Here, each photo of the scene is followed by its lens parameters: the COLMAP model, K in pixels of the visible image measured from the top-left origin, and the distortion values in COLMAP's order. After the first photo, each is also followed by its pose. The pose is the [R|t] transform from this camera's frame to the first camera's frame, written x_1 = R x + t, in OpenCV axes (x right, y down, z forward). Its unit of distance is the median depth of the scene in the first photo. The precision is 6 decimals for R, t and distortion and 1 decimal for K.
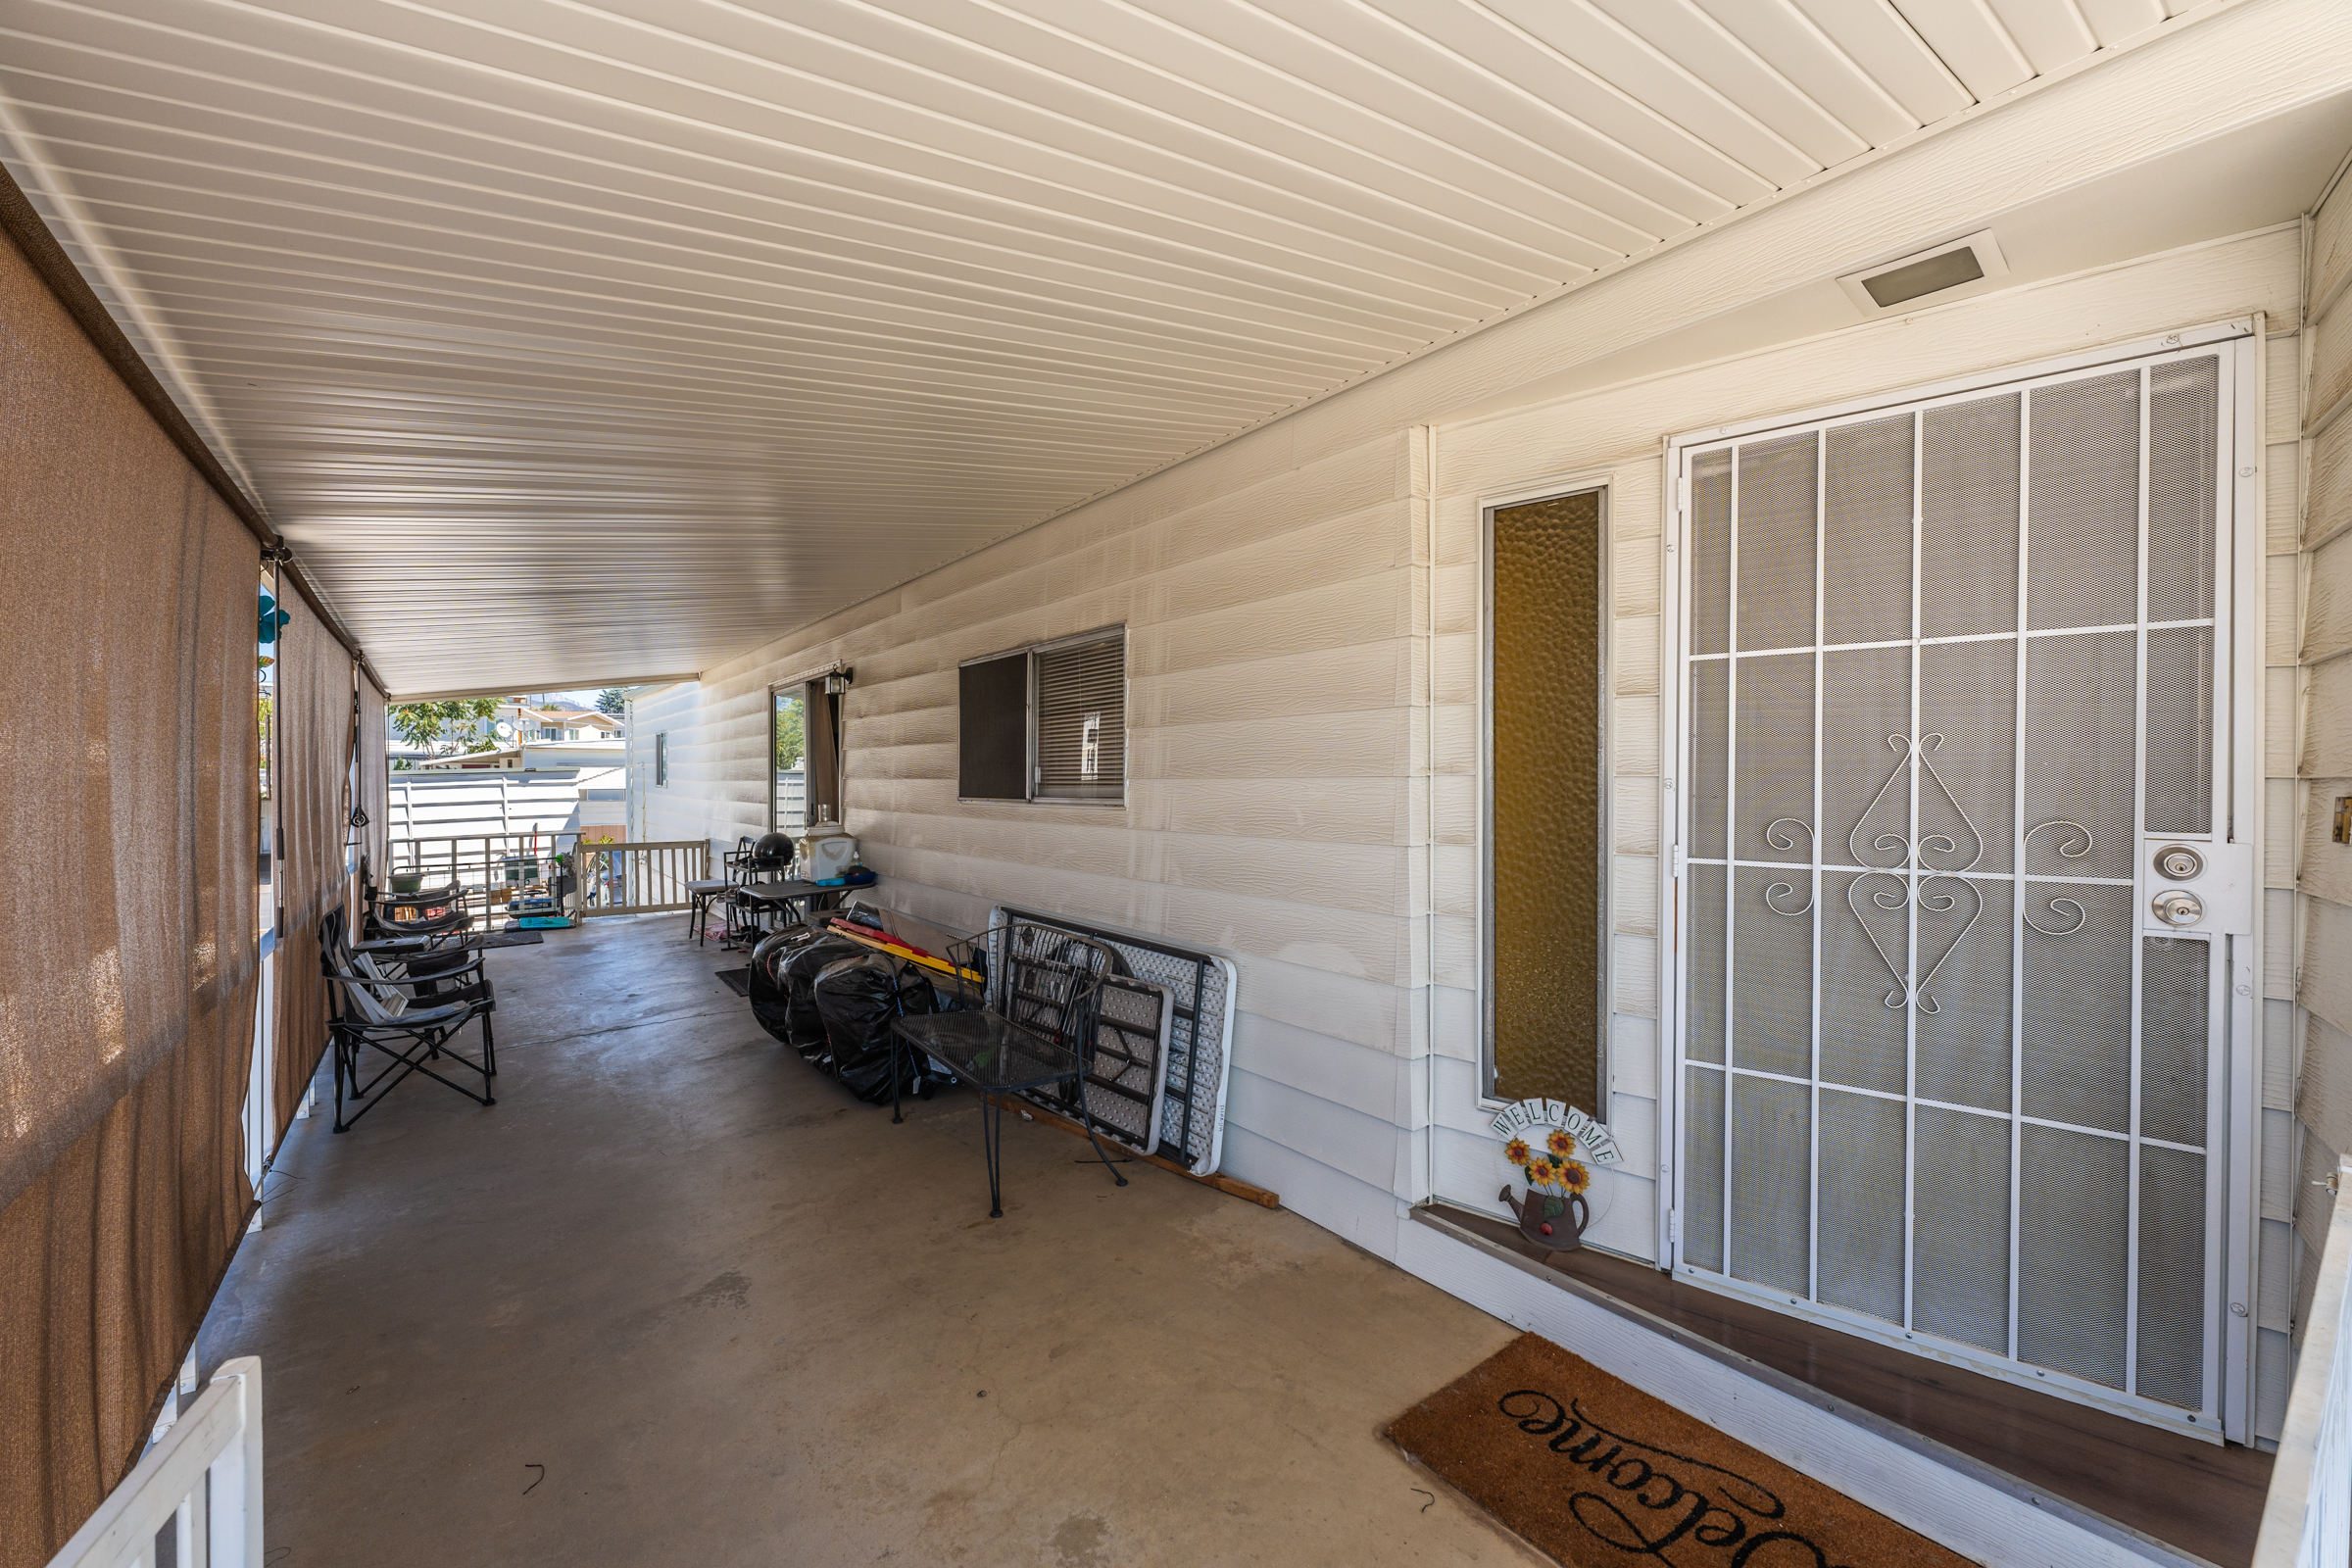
lens RADIAL K [[943.1, 0, 1174.2], [0, 943.1, 789.1], [0, 0, 1]] dist [-0.000961, -0.000093]
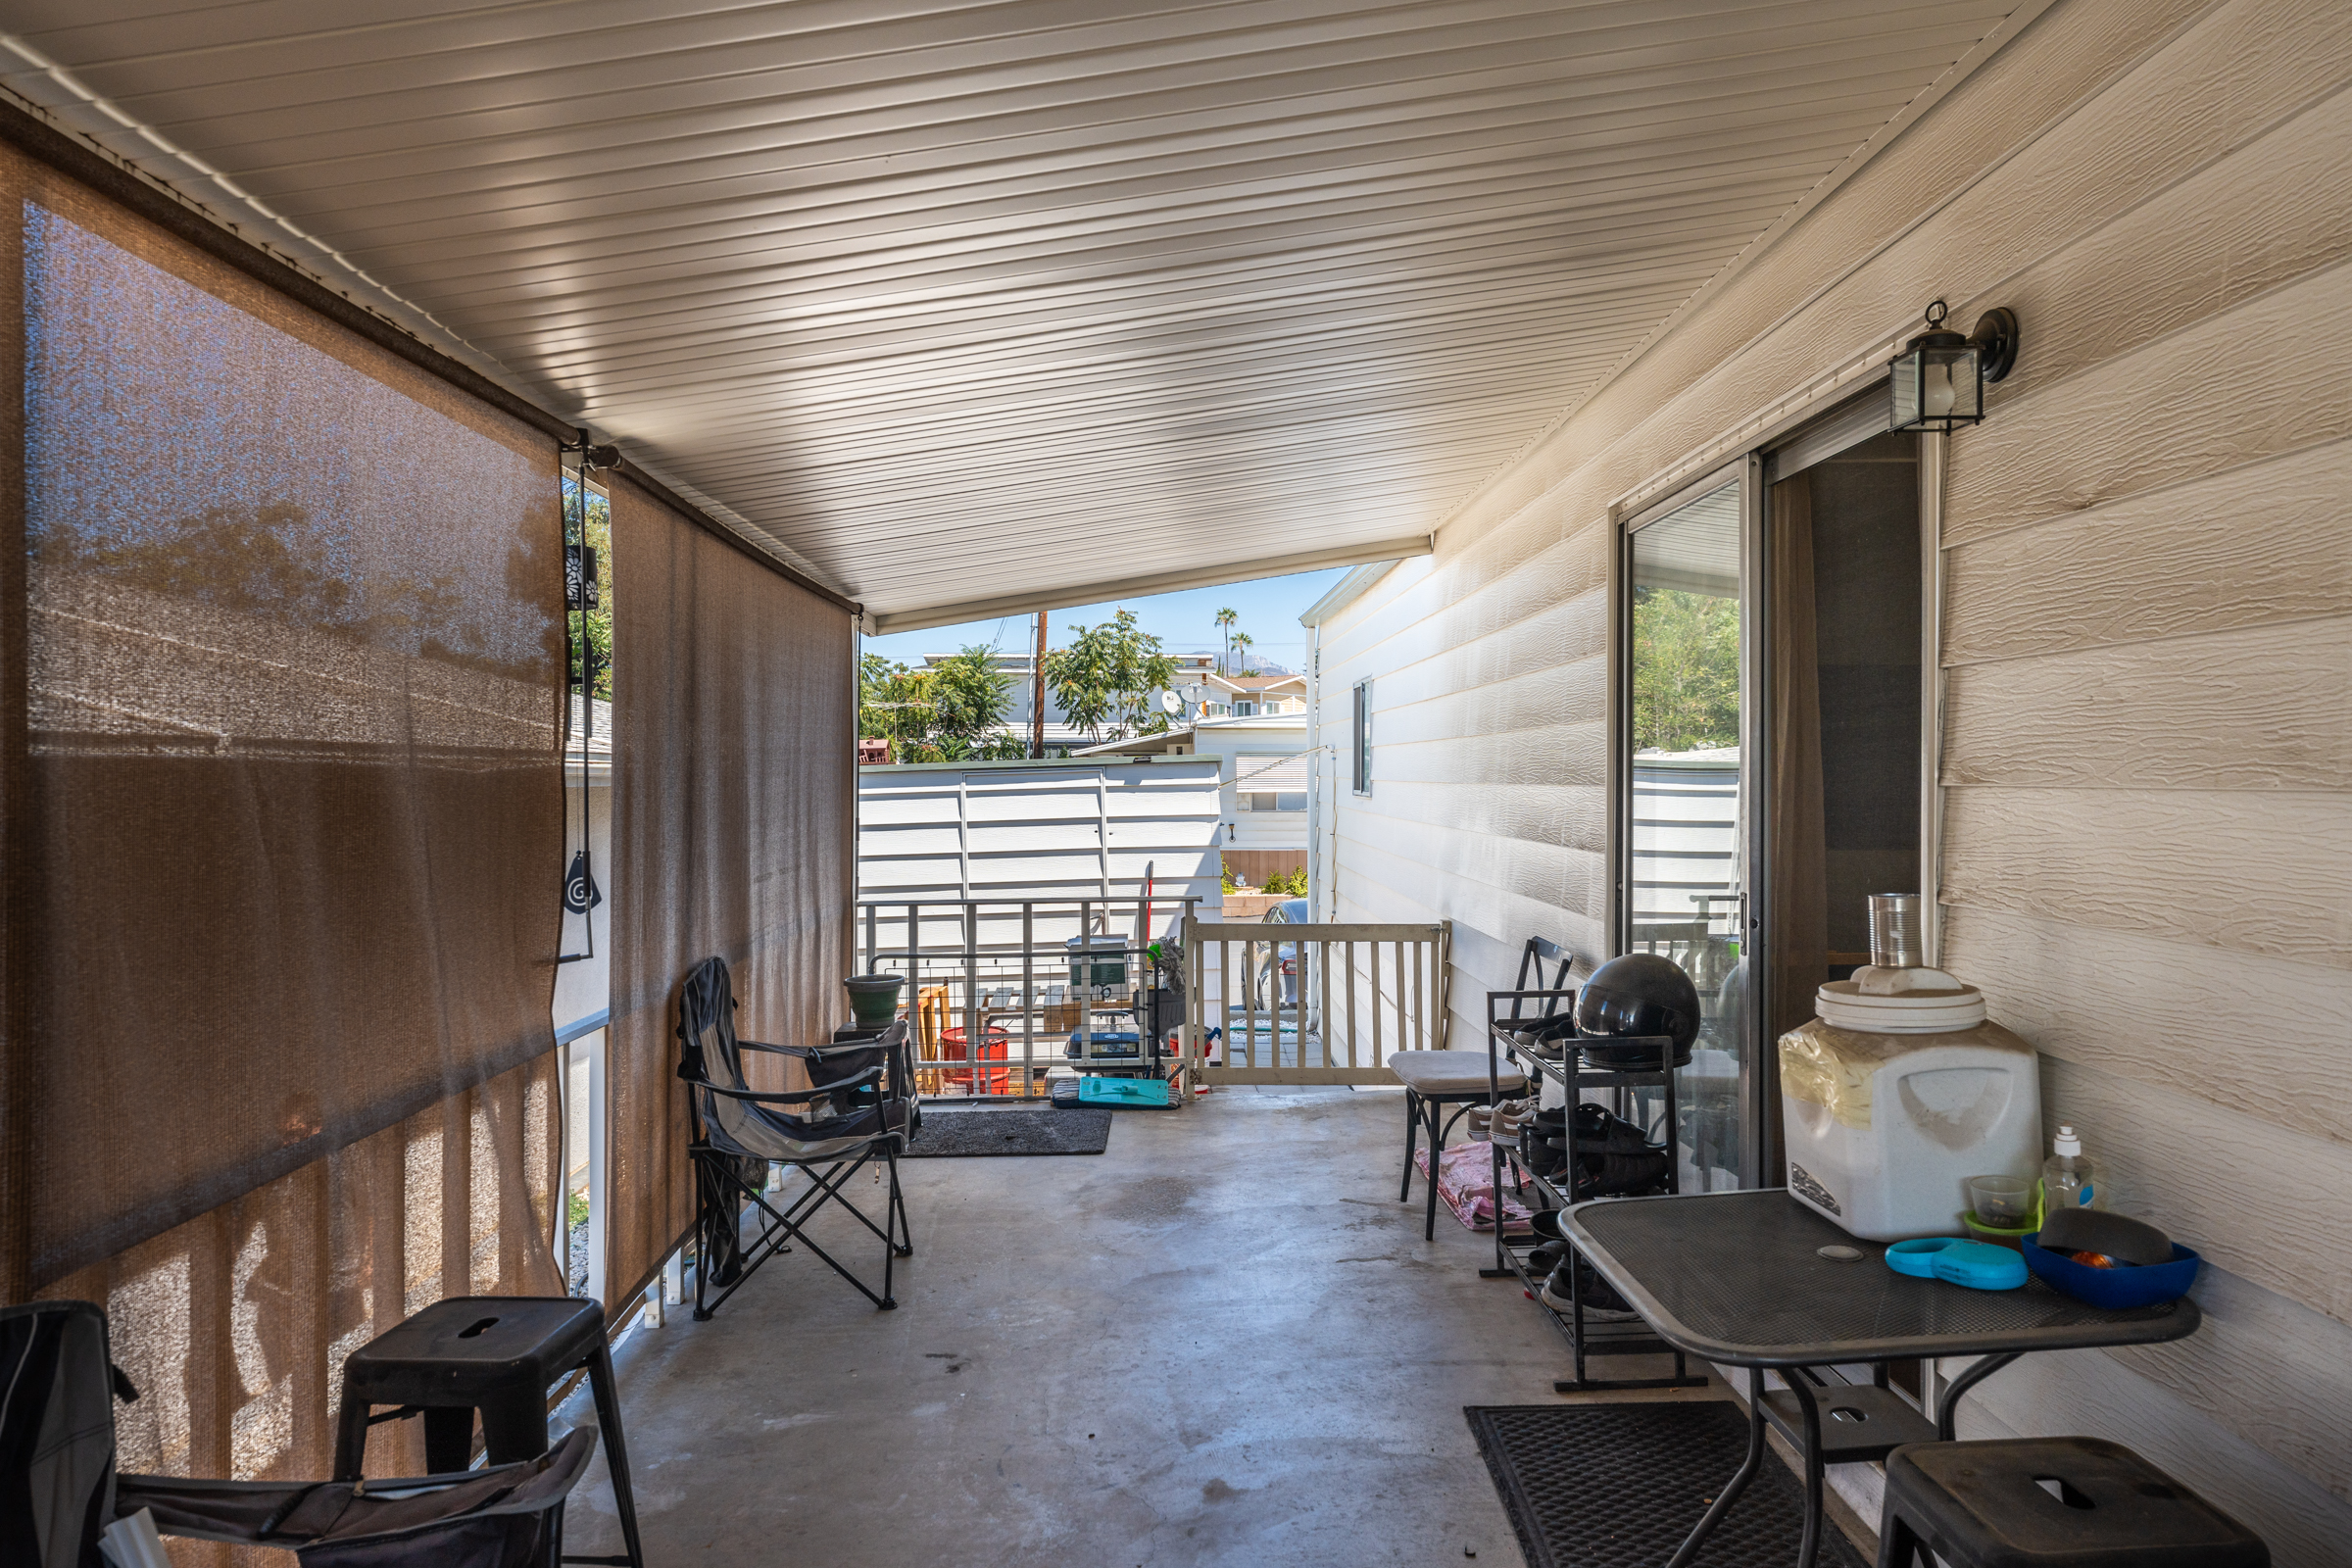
lens RADIAL K [[1547.0, 0, 1172.6], [0, 1547.0, 779.0], [0, 0, 1]] dist [0.006974, -0.000750]
pose [[0.803889, 0.001785, -0.594776, -0.190807], [-0.006431, 0.999963, -0.005691, -0.006353], [0.594744, 0.008400, 0.803871, 0.388128]]
